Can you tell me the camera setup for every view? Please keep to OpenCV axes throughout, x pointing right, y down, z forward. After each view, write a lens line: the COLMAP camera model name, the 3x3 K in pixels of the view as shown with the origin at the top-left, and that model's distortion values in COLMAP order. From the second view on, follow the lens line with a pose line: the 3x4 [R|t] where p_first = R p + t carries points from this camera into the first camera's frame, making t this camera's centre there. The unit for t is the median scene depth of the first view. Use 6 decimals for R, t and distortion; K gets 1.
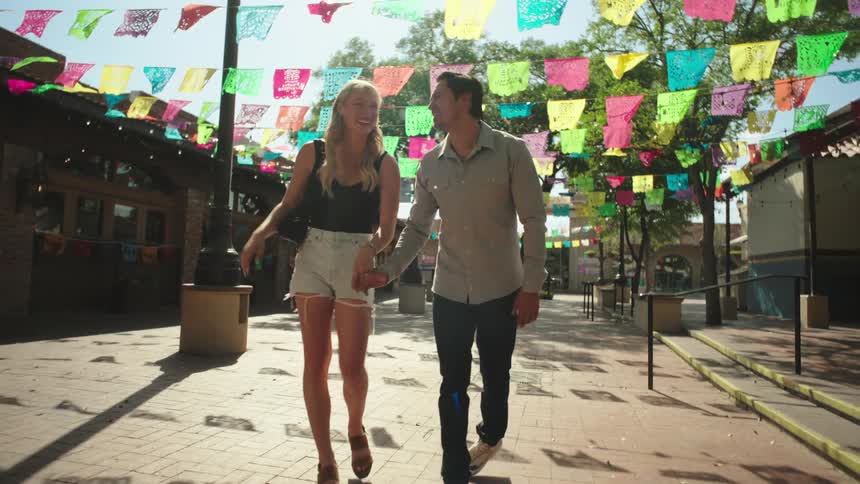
lens RADIAL K [[561.5, 0, 430.0], [0, 561.5, 238.8], [0, 0, 1]] dist [-0.008376, -0.002967]
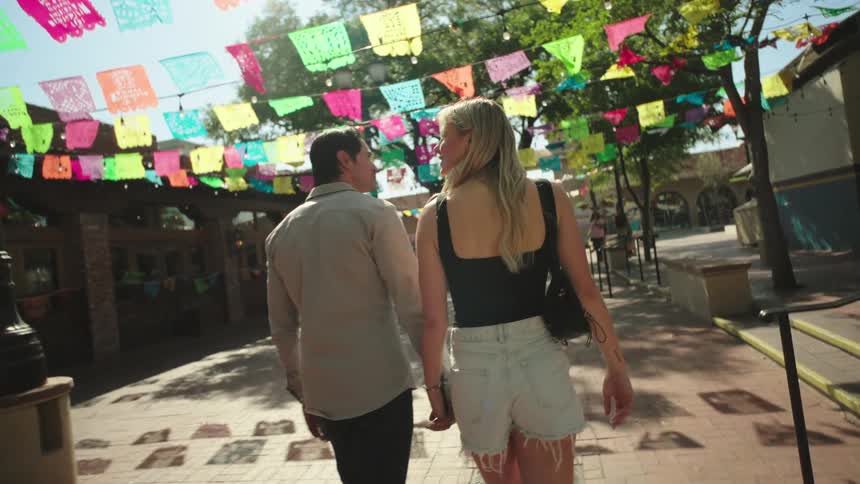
lens RADIAL K [[561.5, 0, 427.0], [0, 561.5, 243.3], [0, 0, 1]] dist [-0.008376, -0.002967]
pose [[0.986718, -0.162142, 0.009900, 0.040148], [0.161340, 0.985283, 0.056451, -0.016380], [-0.018907, -0.054104, 0.998356, 0.233886]]
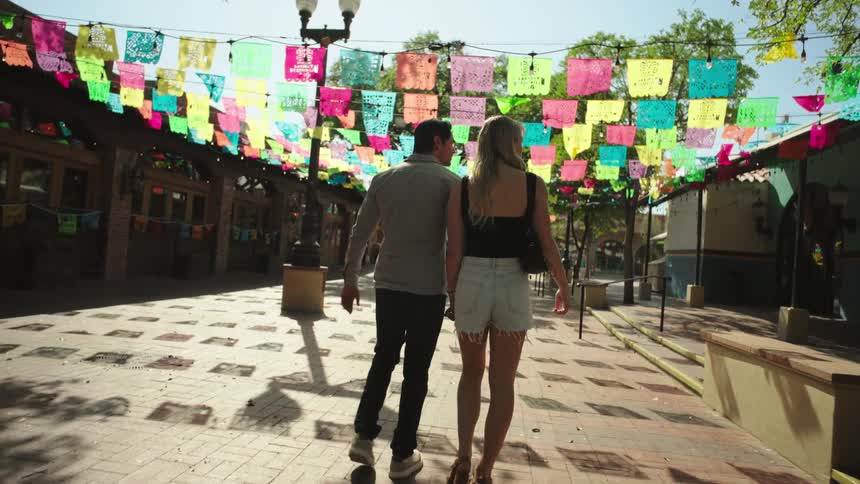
lens RADIAL K [[561.5, 0, 432.4], [0, 561.5, 242.6], [0, 0, 1]] dist [-0.008376, -0.002967]
pose [[0.994506, 0.044309, 0.094837, -0.098531], [-0.049673, 0.997251, 0.054974, -0.041371], [-0.092140, -0.059382, 0.993974, -0.275917]]
